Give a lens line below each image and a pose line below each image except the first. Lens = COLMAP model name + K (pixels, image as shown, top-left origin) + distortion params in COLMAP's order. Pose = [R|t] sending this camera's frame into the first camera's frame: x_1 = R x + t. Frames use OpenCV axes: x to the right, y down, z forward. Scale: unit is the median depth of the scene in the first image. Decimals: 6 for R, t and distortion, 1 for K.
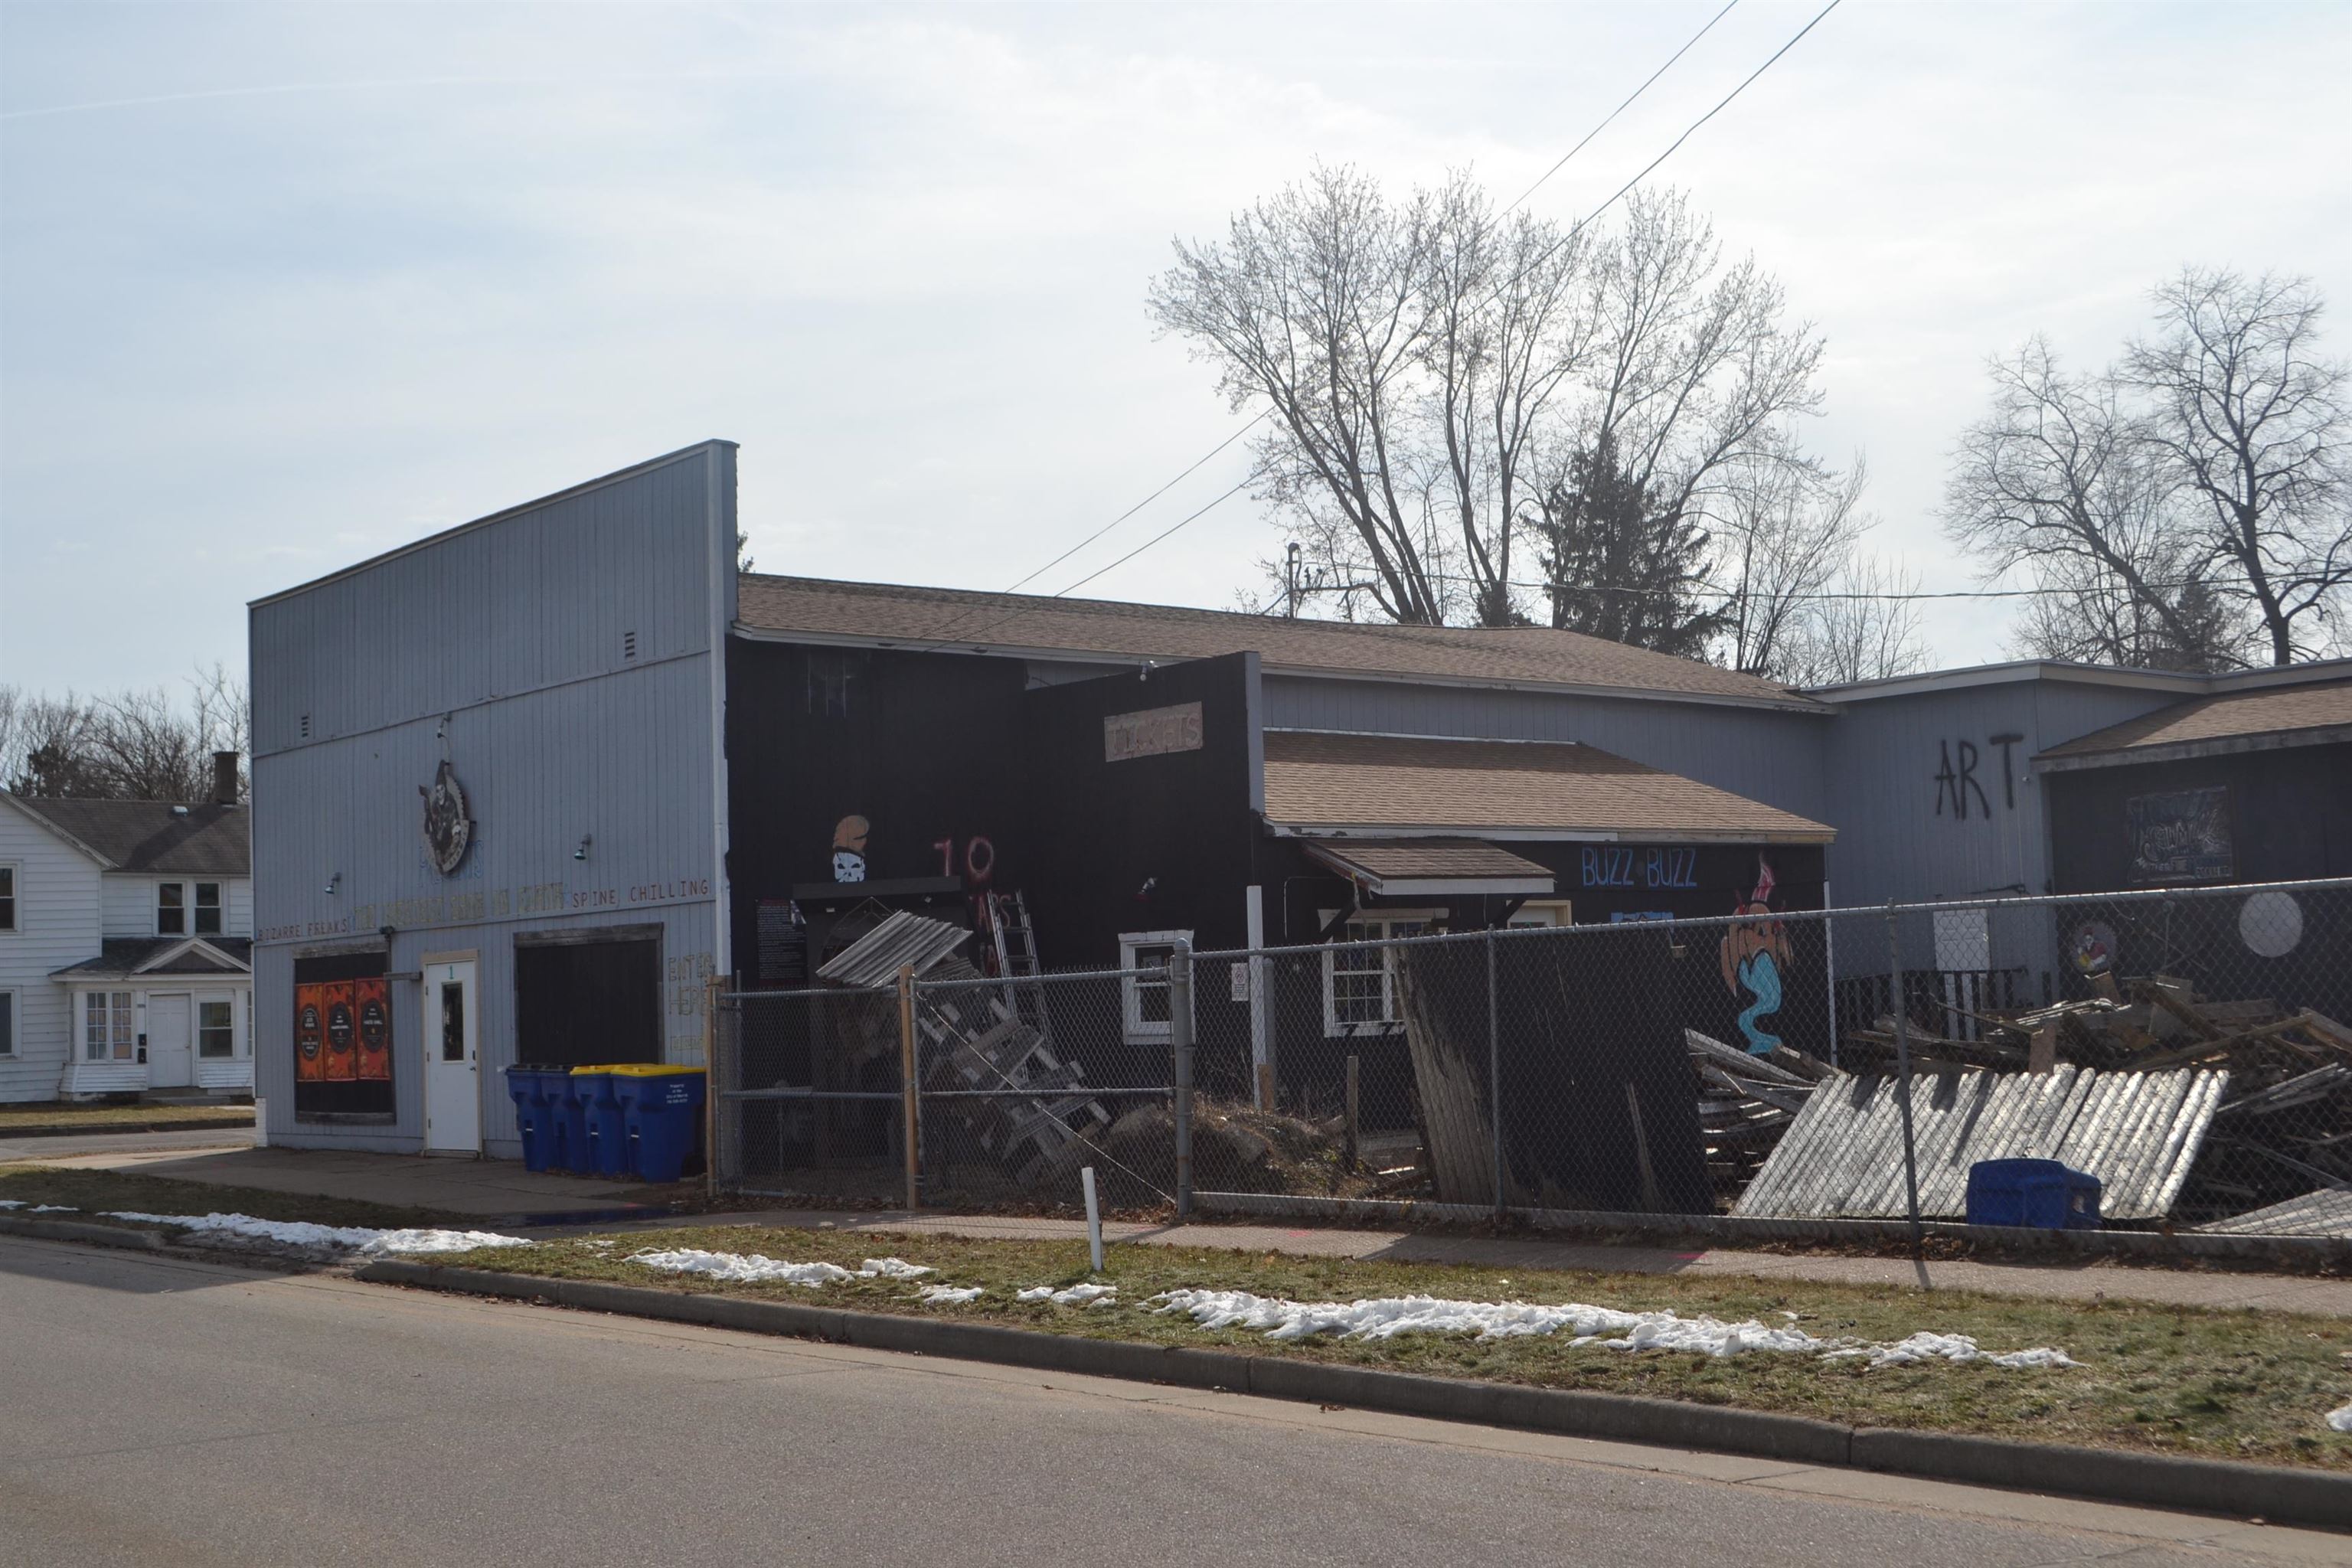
lens RADIAL K [[2741.9, 0, 1235.8], [0, 2741.9, 818.3], [0, 0, 1]] dist [-0.026067, -0.016999]
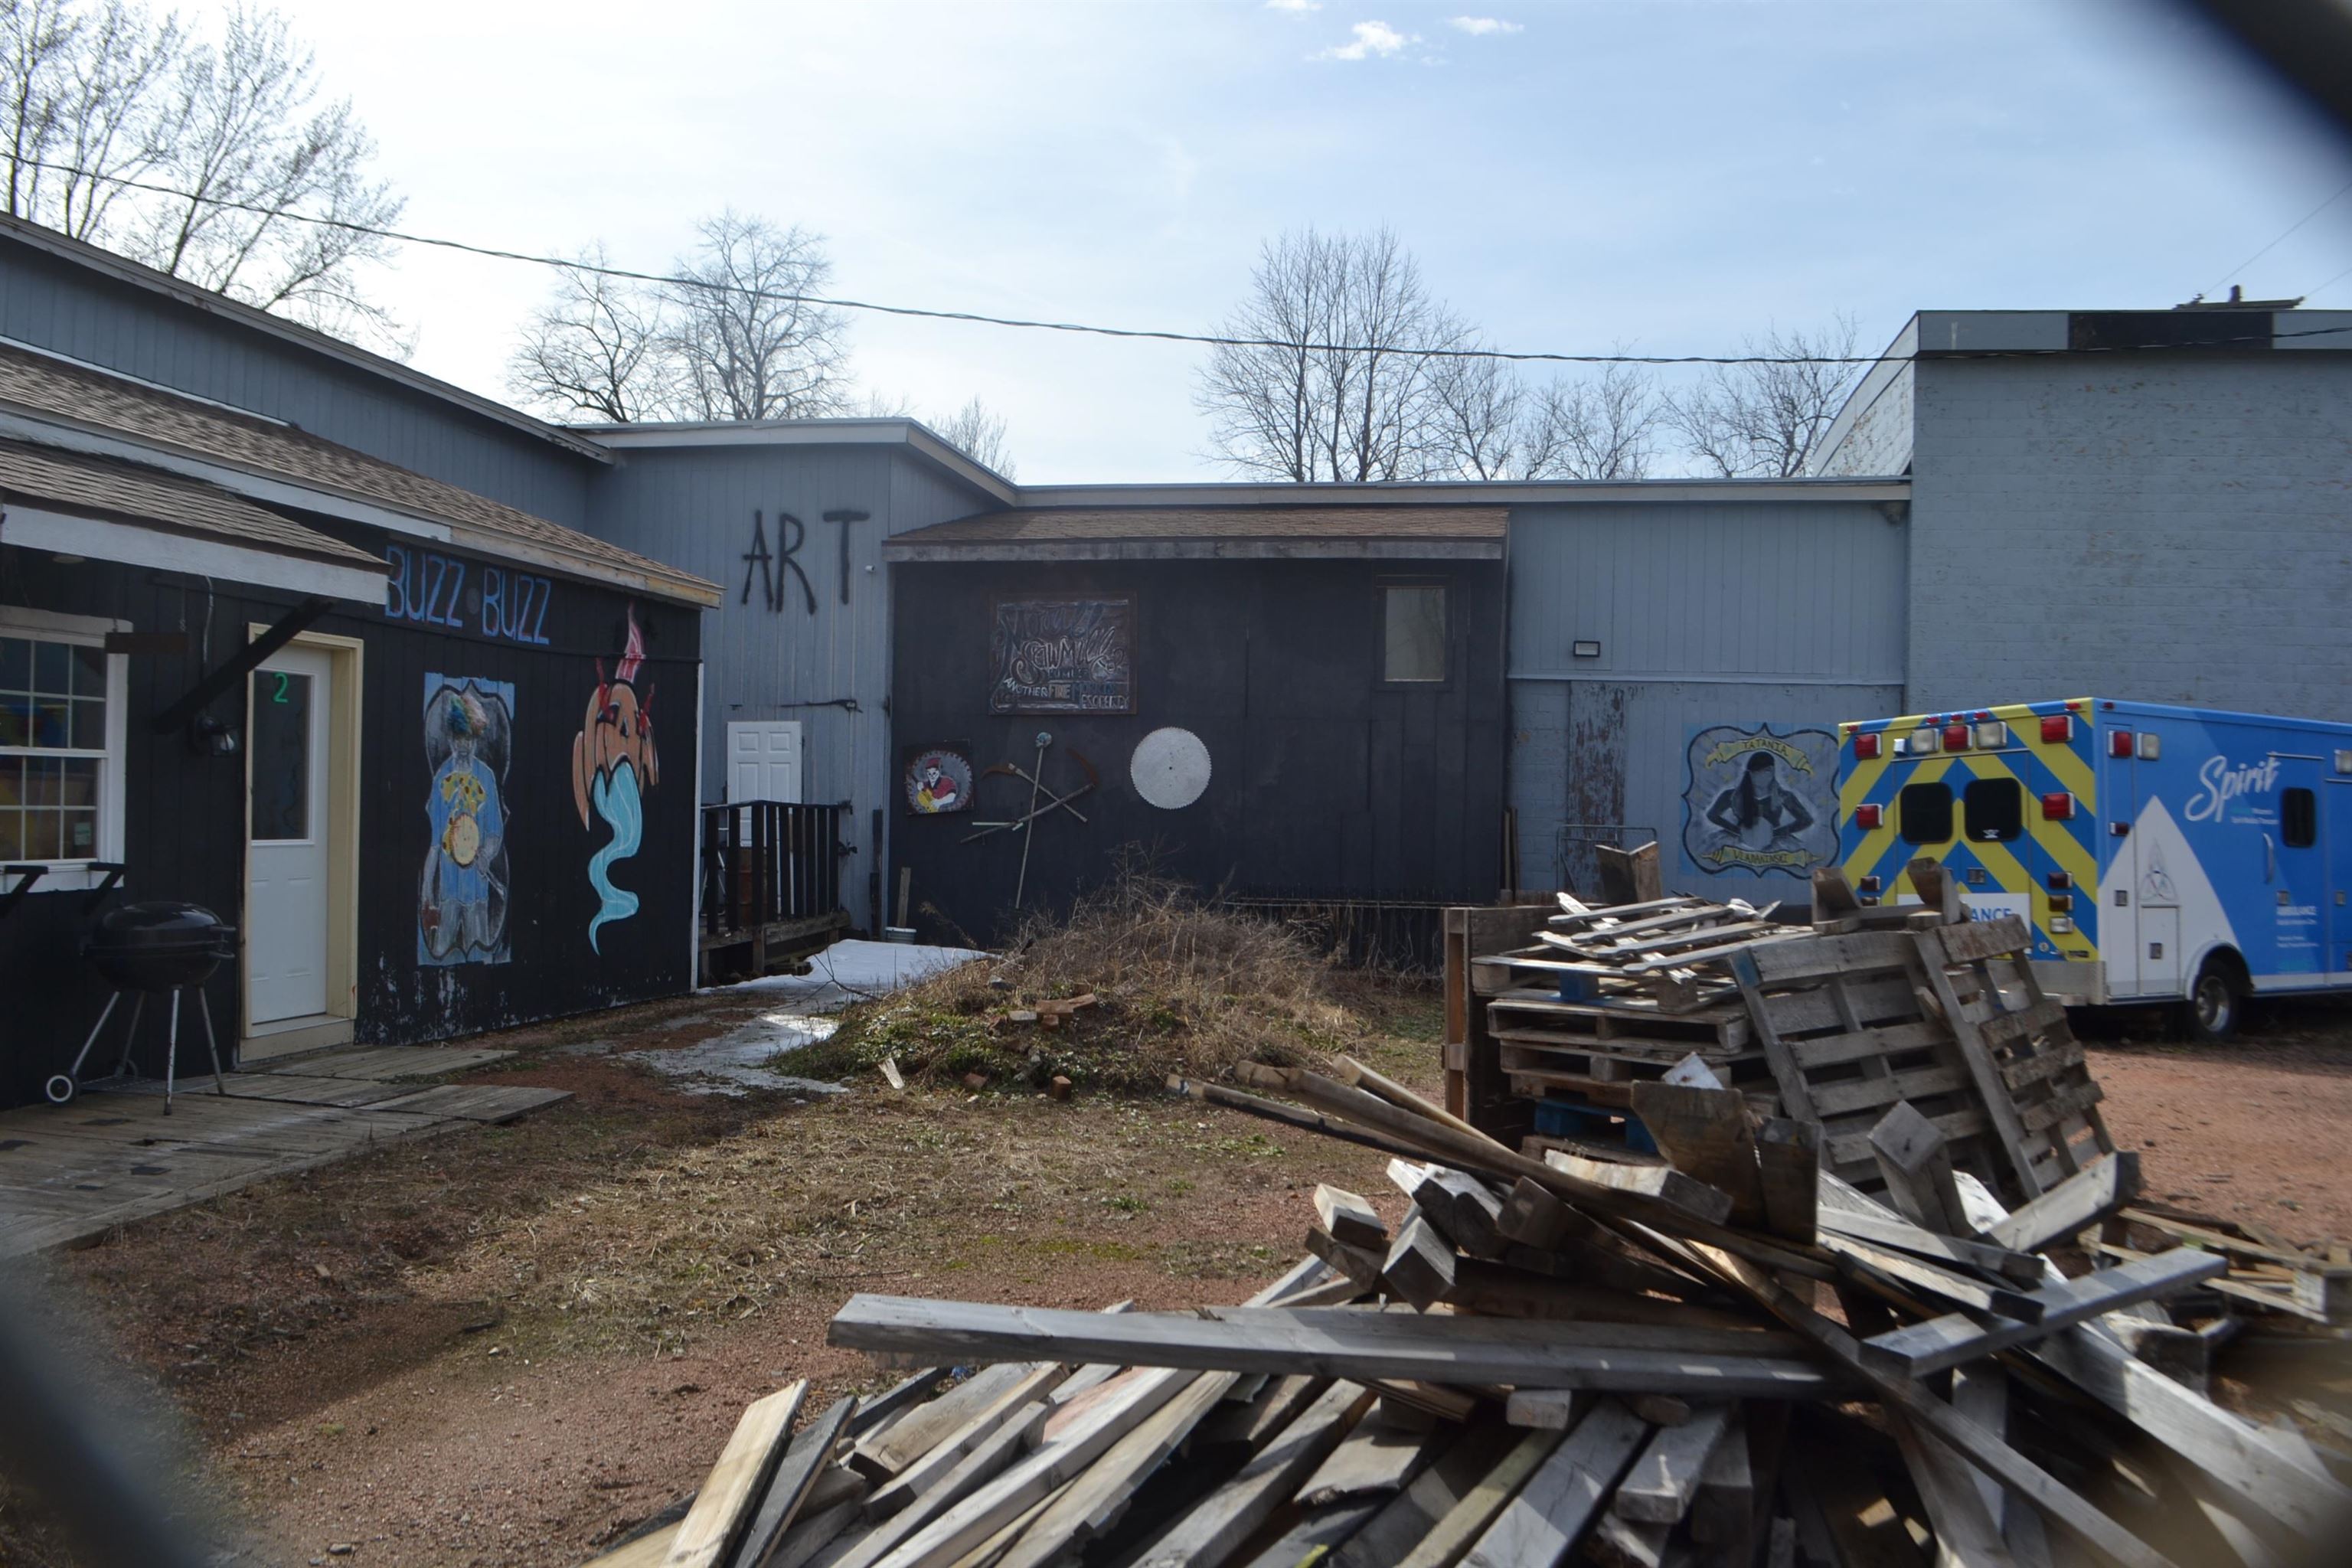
lens RADIAL K [[1913.5, 0, 1168.4], [0, 1913.5, 857.7], [0, 0, 1]] dist [-0.089368, 0.018234]
pose [[0.784847, 0.037049, 0.618581, 0.018785], [-0.090799, 0.994313, 0.055652, 0.034703], [-0.613001, -0.099845, 0.783748, 0.567609]]
